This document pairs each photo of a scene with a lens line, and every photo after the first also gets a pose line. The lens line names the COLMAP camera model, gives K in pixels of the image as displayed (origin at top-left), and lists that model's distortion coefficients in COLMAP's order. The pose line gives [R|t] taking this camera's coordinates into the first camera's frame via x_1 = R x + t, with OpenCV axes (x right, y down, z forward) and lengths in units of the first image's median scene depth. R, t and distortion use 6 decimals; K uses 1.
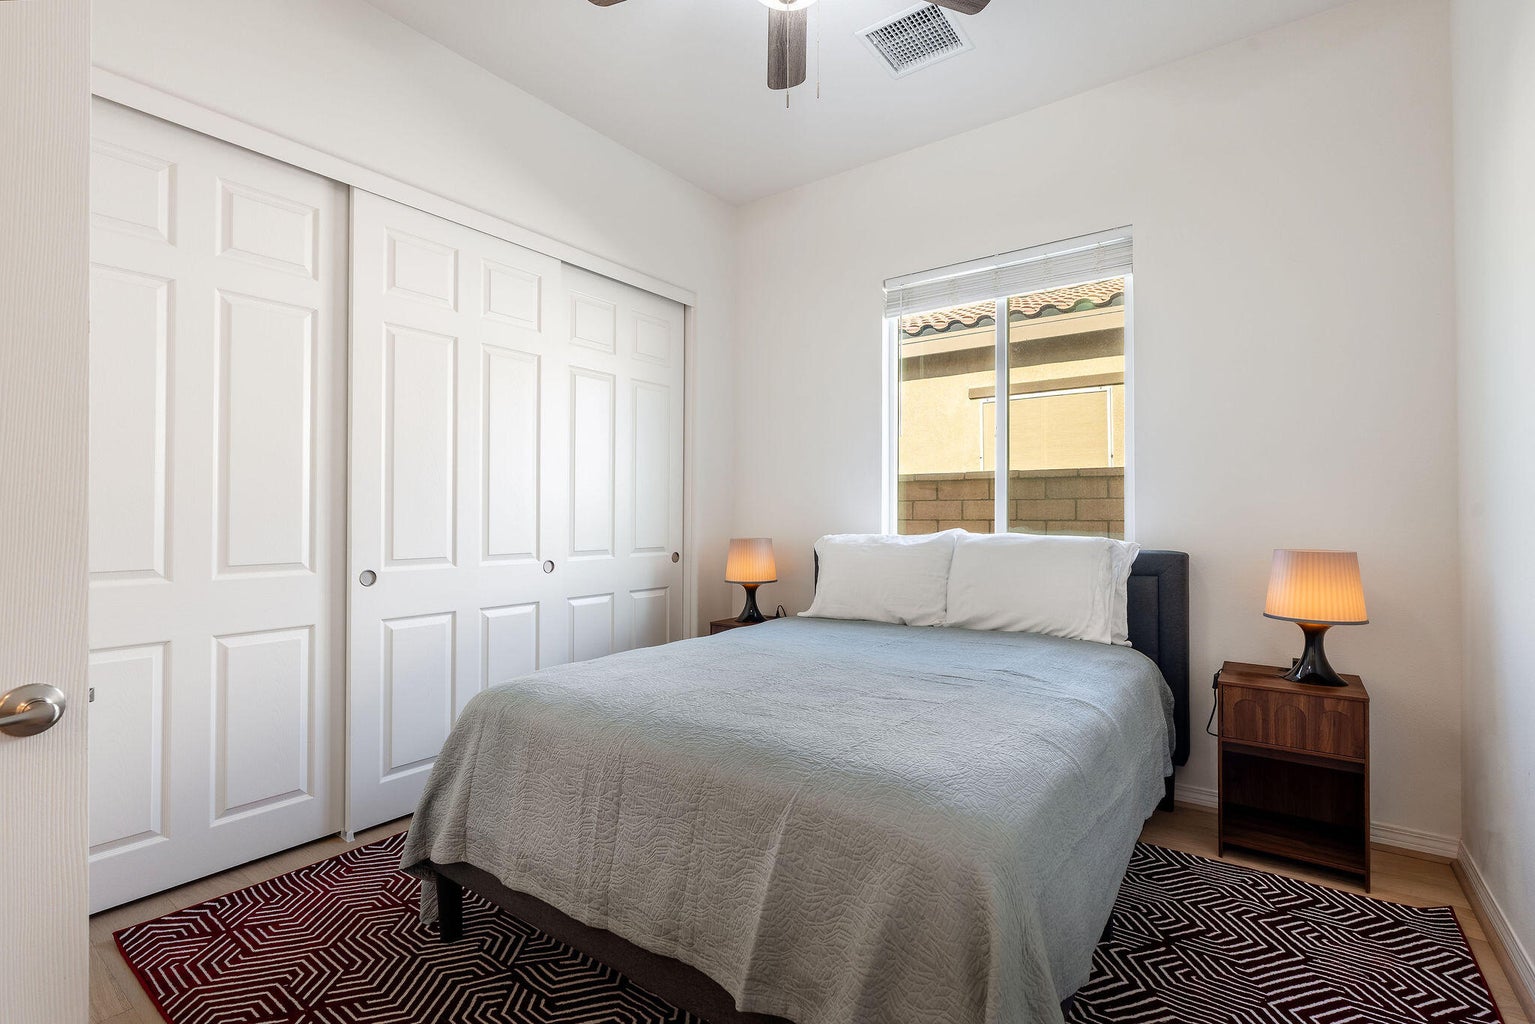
lens RADIAL K [[688.4, 0, 765.1], [0, 688.4, 509.2], [0, 0, 1]] dist [-0.004597, 0.001275]
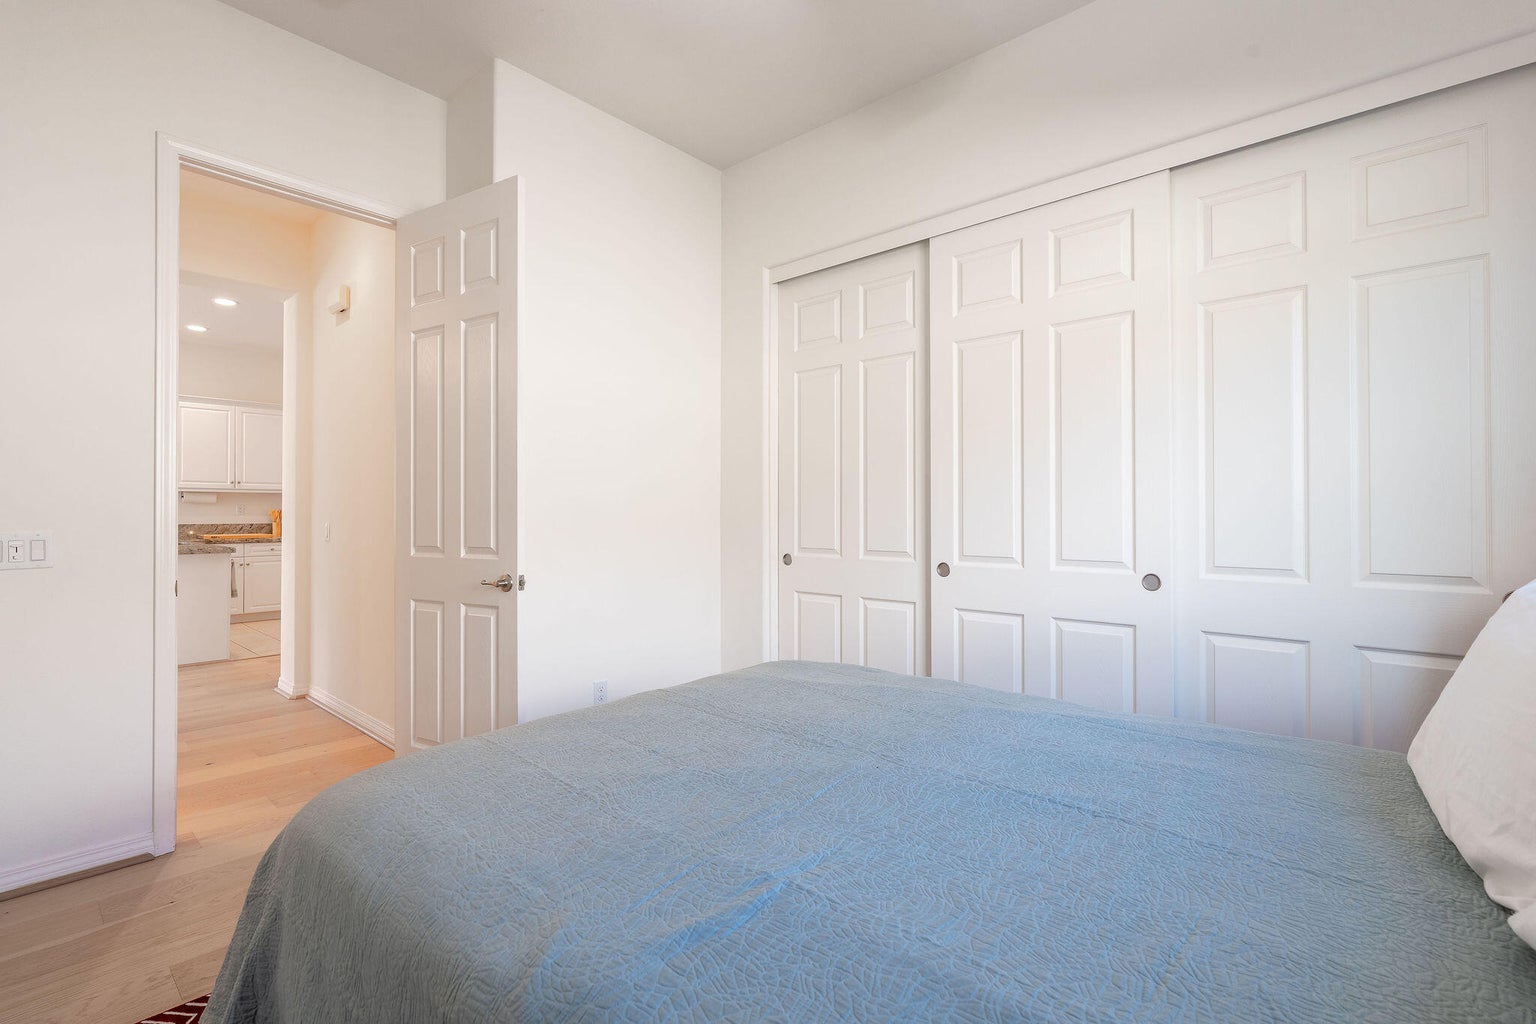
lens RADIAL K [[726.0, 0, 768.0], [0, 726.0, 512.0], [0, 0, 1]] dist [-0.007939, -0.000388]
pose [[-0.106423, -0.009726, -0.994273, 0.648196], [0.006177, 0.999926, -0.010443, 0.014785], [0.994302, -0.007253, -0.106355, 0.824058]]
